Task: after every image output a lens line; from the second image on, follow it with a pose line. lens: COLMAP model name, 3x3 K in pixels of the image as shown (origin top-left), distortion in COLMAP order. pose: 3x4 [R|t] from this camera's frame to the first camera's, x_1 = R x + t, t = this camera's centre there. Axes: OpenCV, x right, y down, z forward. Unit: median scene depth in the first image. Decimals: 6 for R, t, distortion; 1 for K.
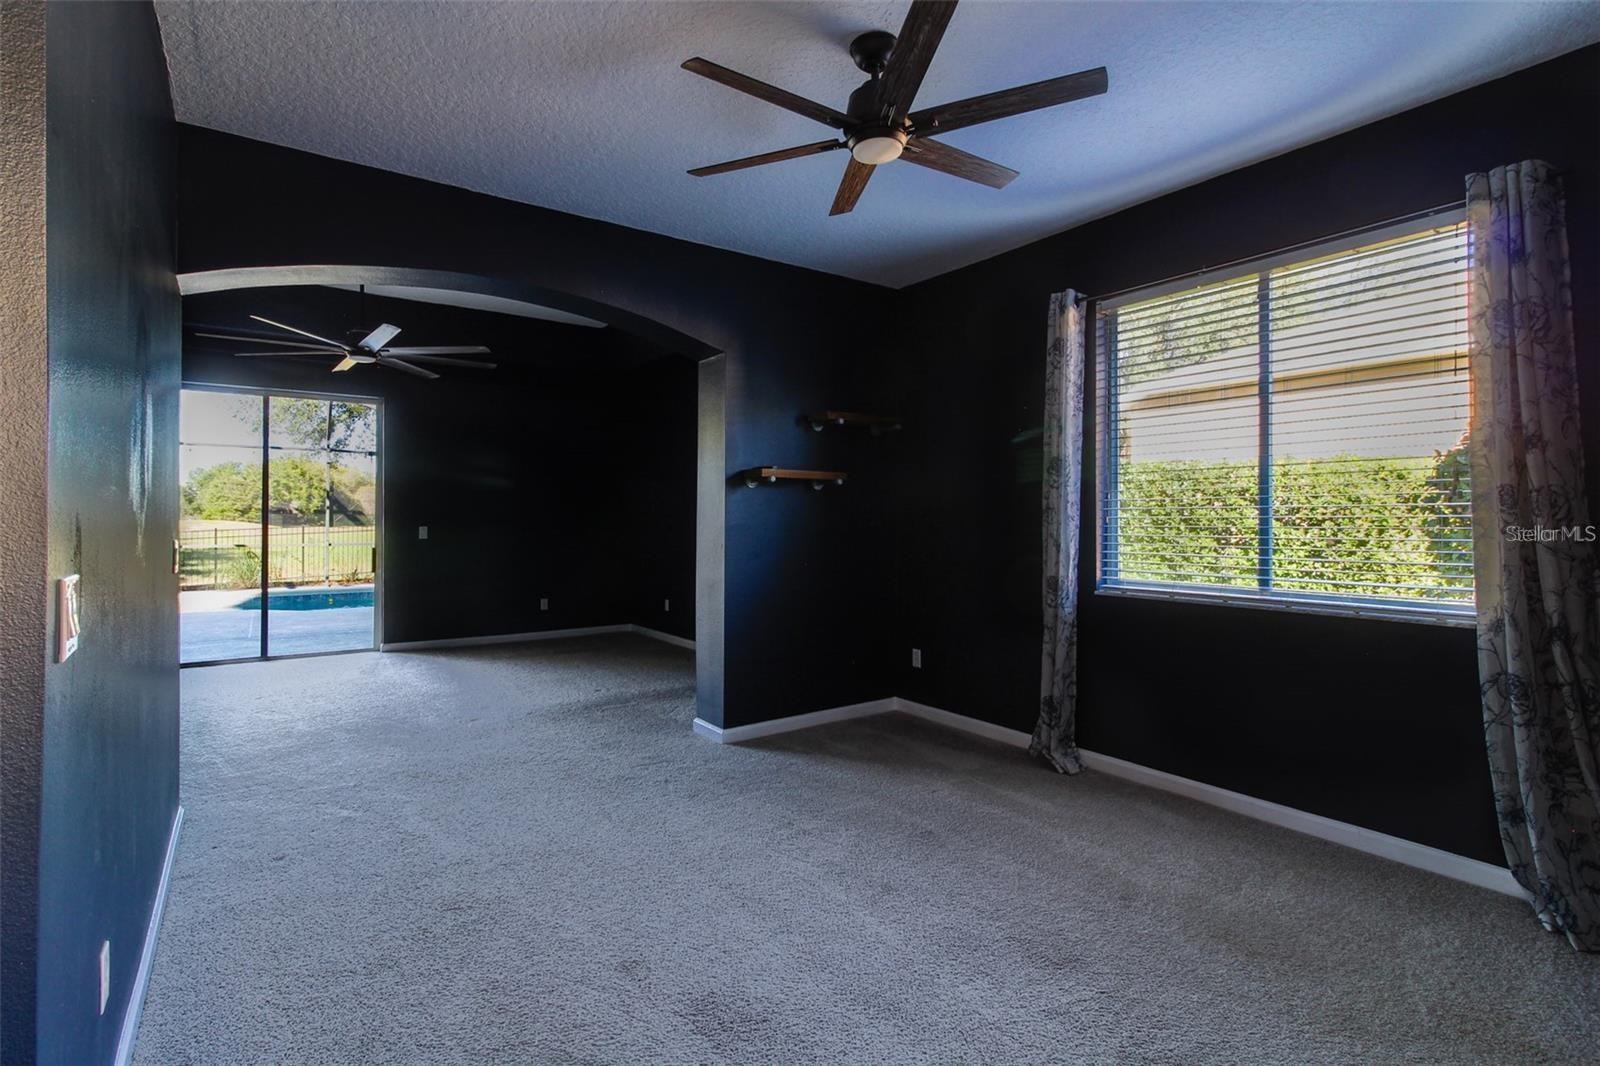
lens RADIAL K [[758.1, 0, 796.0], [0, 758.1, 523.5], [0, 0, 1]] dist [-0.002573, 0.000030]
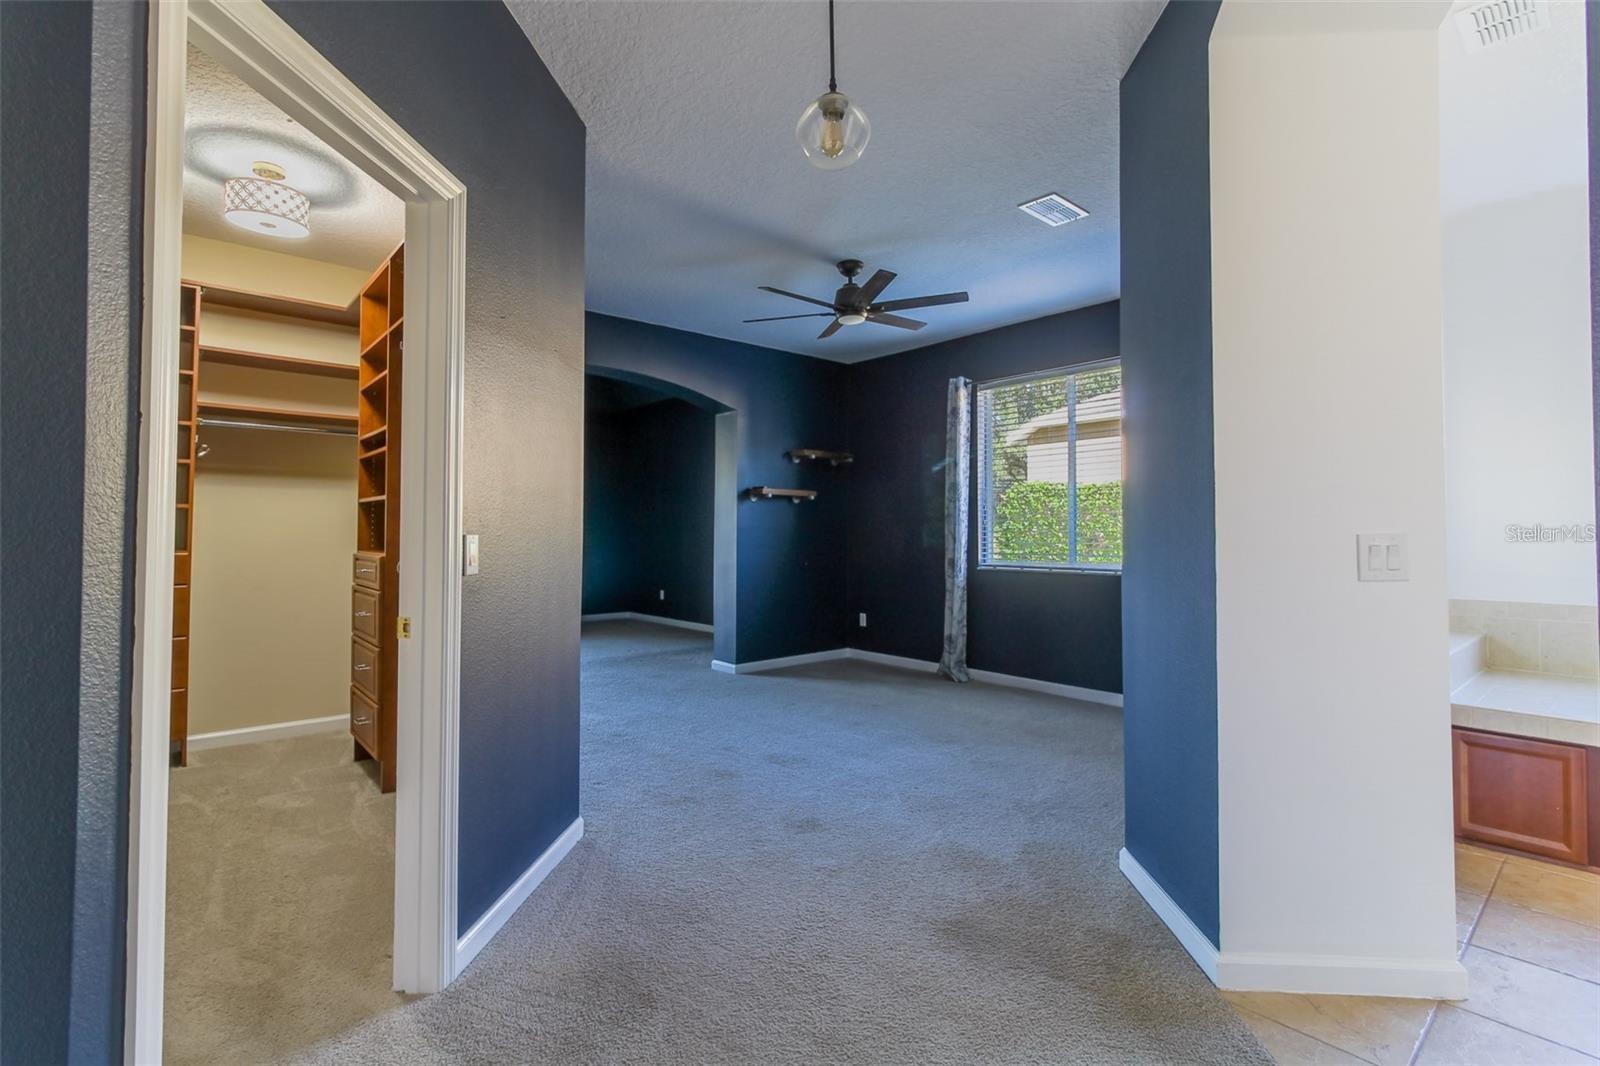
lens RADIAL K [[758.1, 0, 795.9], [0, 758.1, 516.0], [0, 0, 1]] dist [-0.002573, 0.000030]
pose [[0.995494, 0.003563, 0.094754, -0.129451], [-0.000551, 0.999494, -0.031797, 0.031929], [-0.094819, 0.031602, 0.994993, -0.527944]]
